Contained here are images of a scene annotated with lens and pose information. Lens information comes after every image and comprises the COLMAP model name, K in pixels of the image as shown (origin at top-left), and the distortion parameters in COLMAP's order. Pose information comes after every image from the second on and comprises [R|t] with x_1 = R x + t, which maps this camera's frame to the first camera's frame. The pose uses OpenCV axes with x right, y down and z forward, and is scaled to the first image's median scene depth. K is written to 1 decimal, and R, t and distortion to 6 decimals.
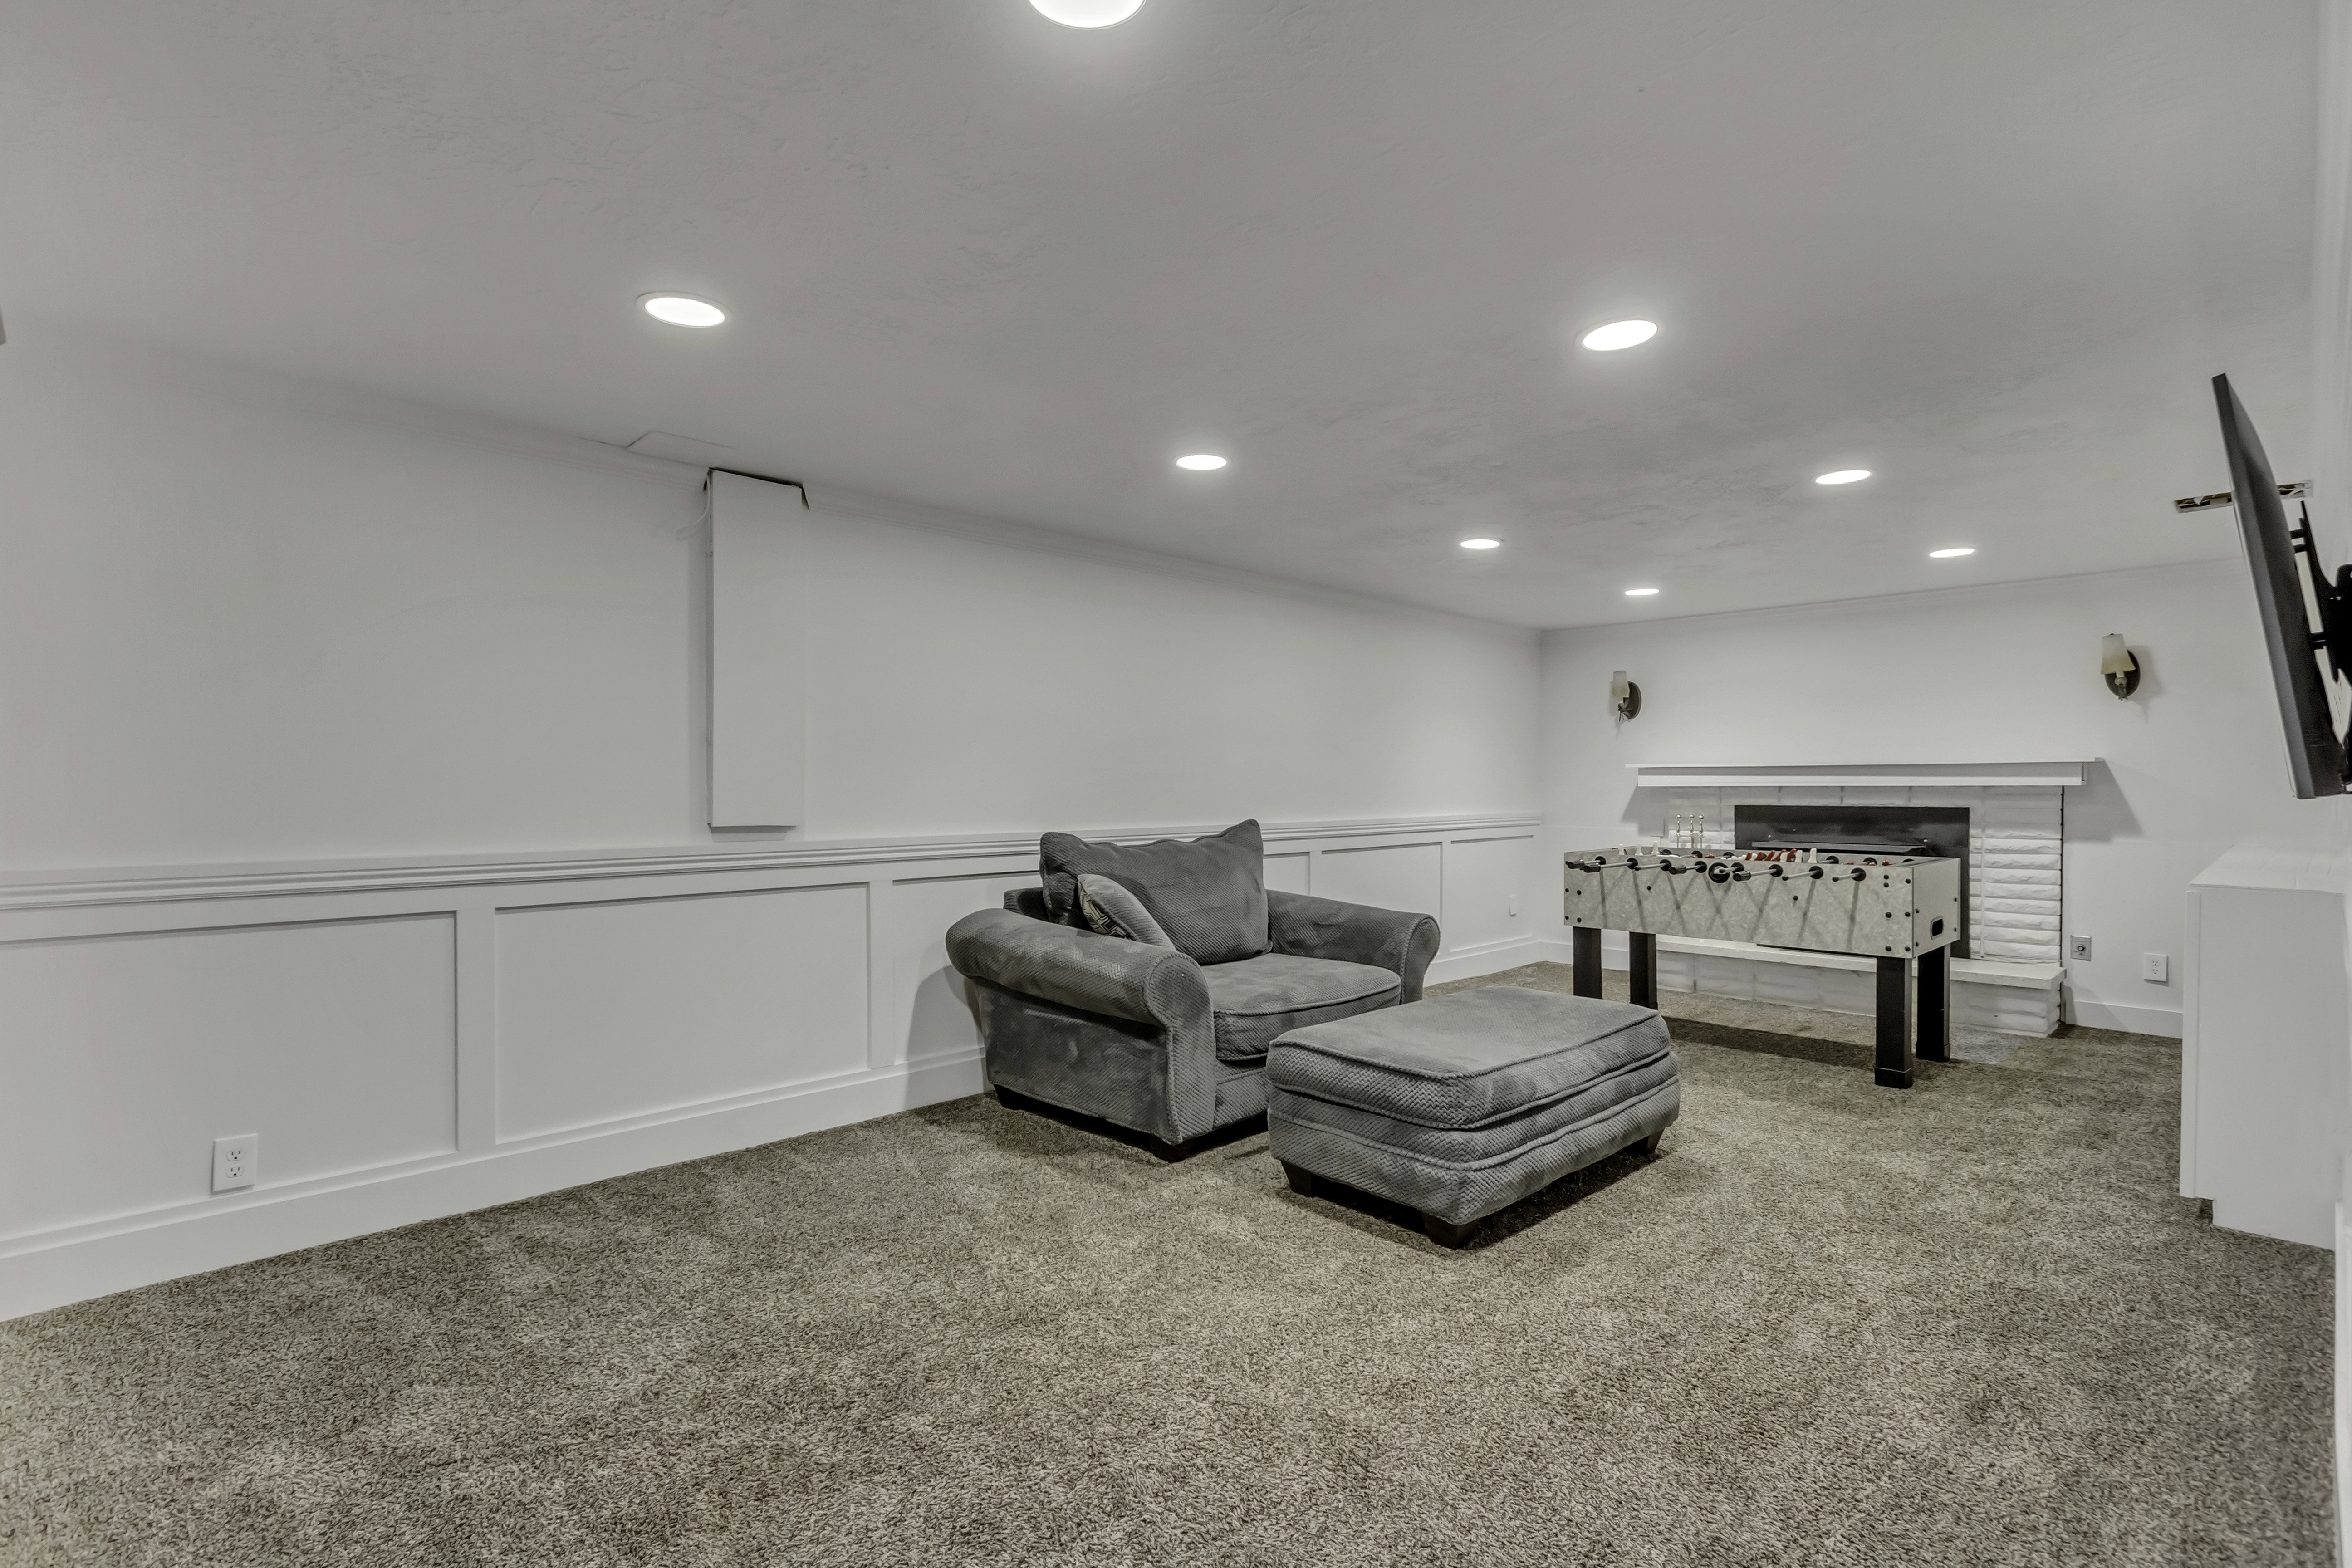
lens RADIAL K [[1082.9, 0, 1172.9], [0, 1082.9, 785.5], [0, 0, 1]] dist [0.016077, -0.010939]
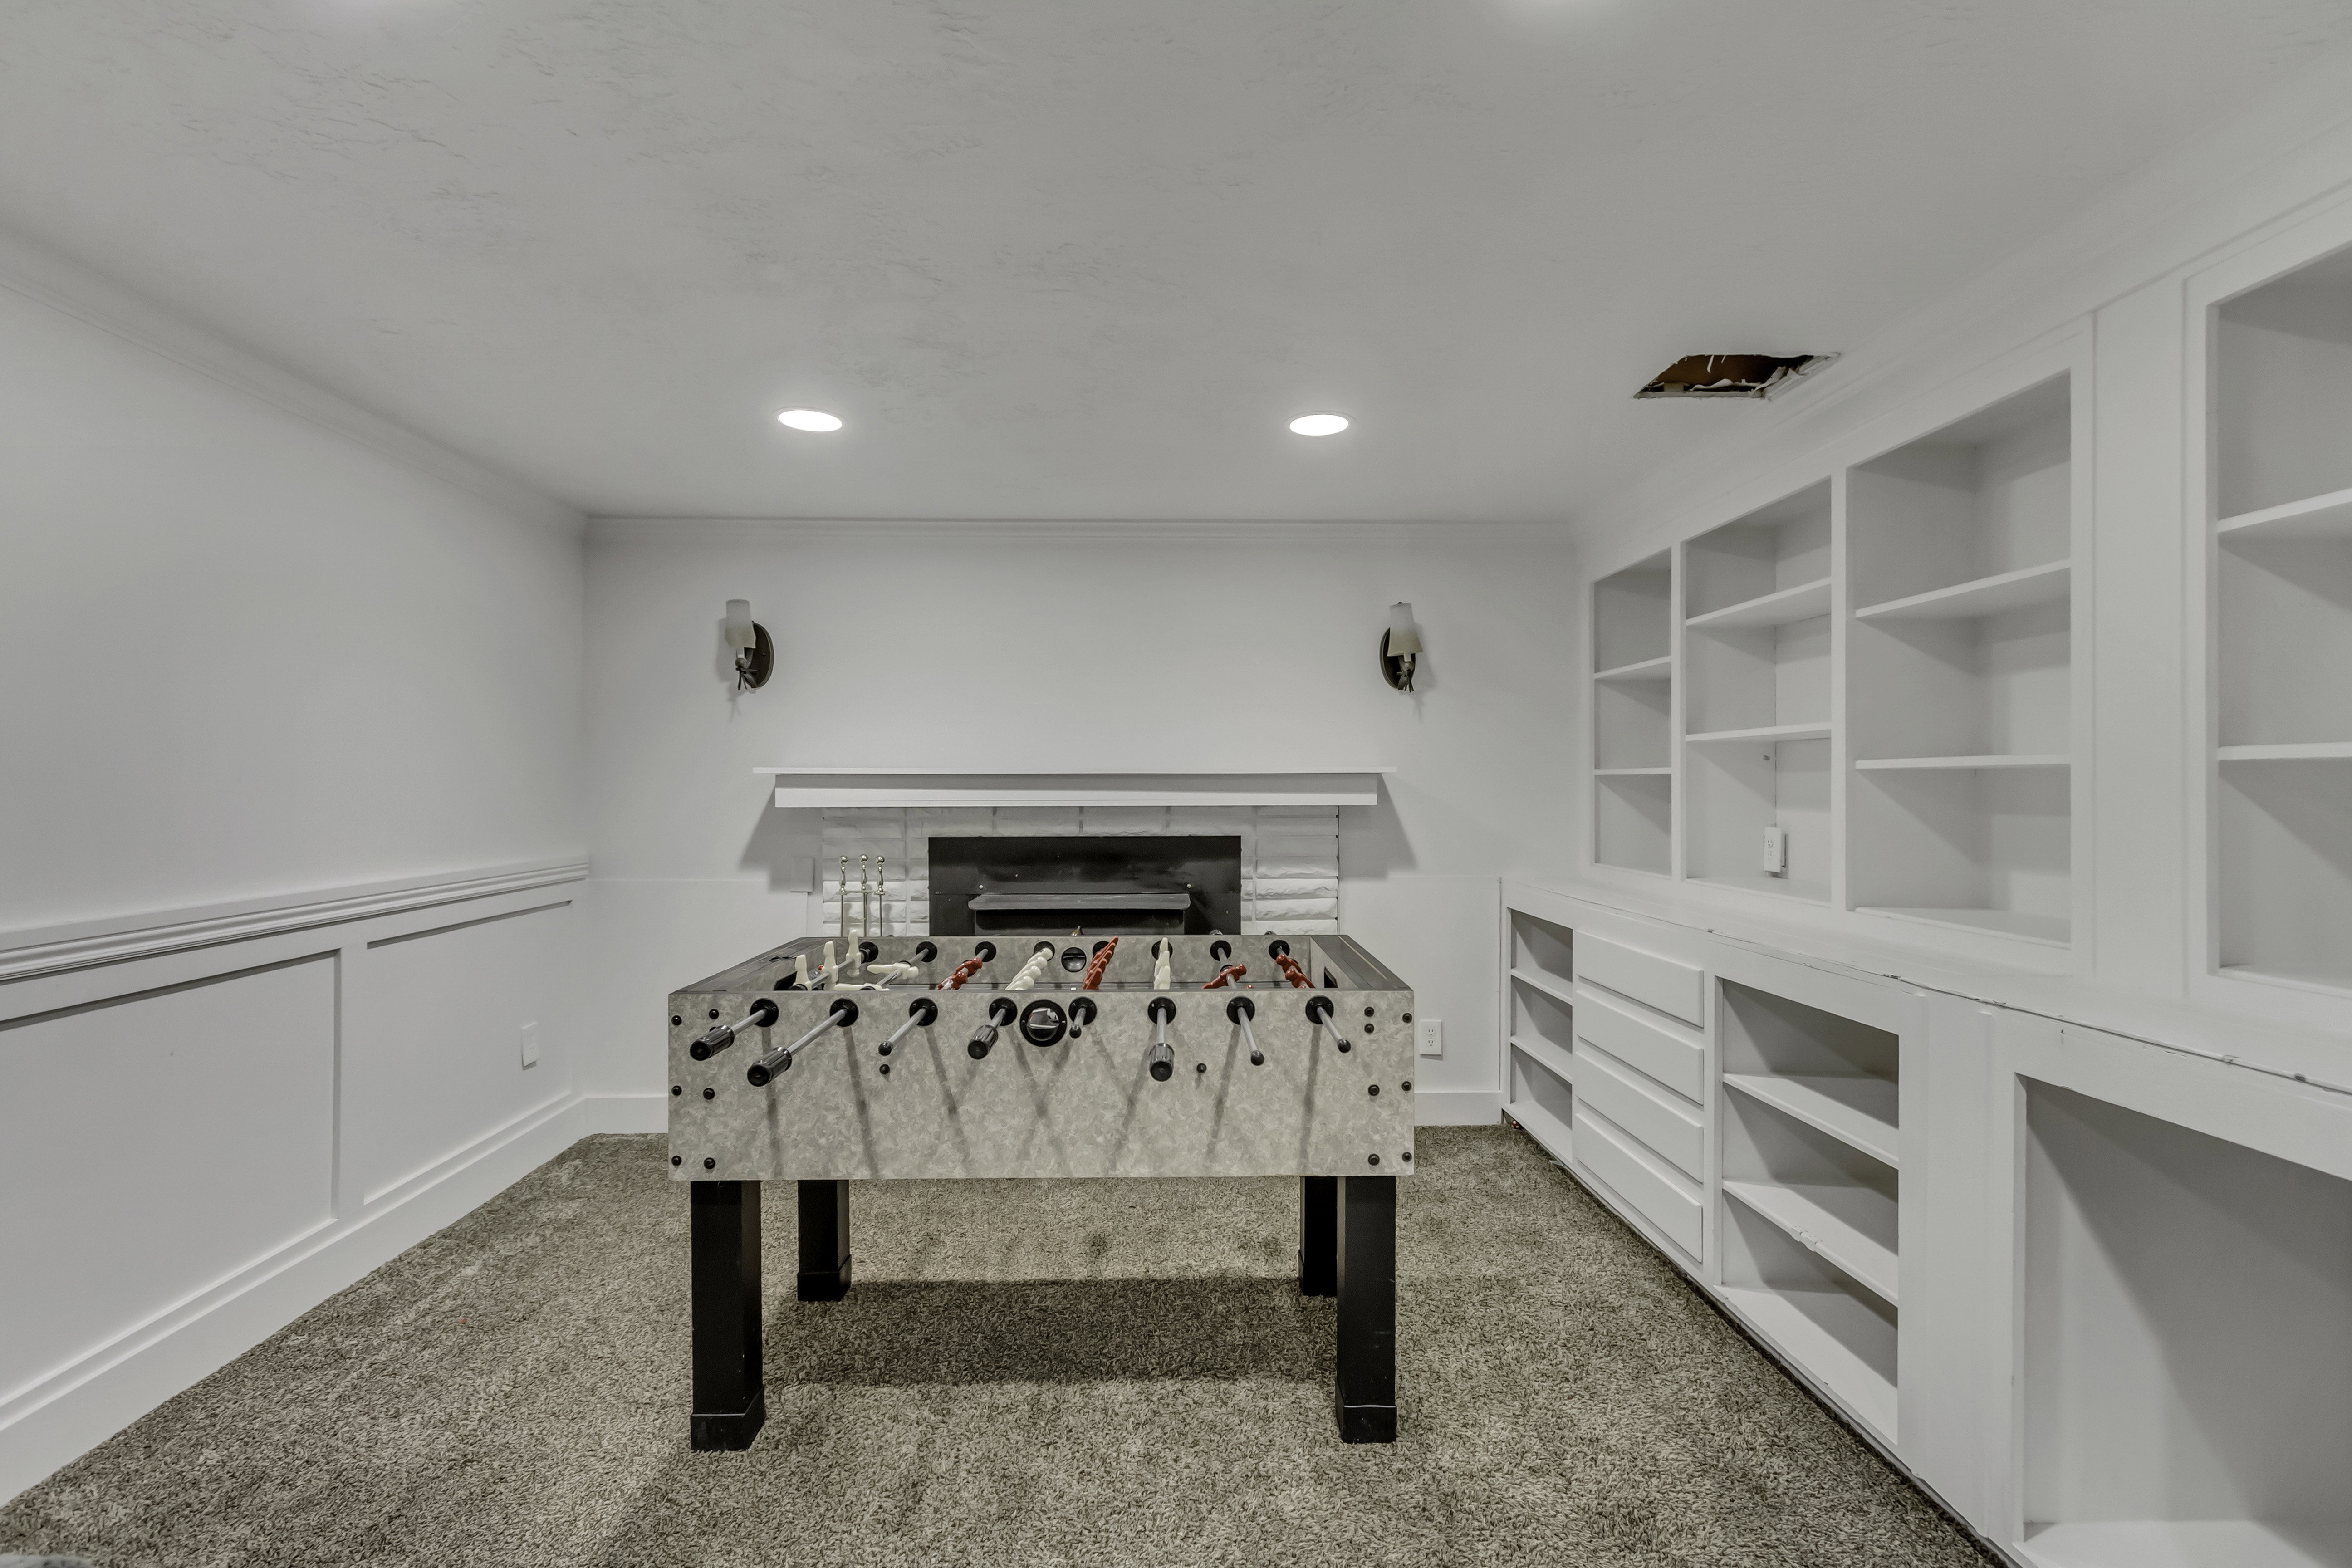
lens RADIAL K [[1082.9, 0, 1172.9], [0, 1082.9, 785.5], [0, 0, 1]] dist [0.016077, -0.010939]
pose [[0.669412, 0.000397, 0.742891, 0.182321], [-0.002050, 0.999997, 0.001313, -0.014205], [-0.742889, -0.002402, 0.669411, 0.574312]]
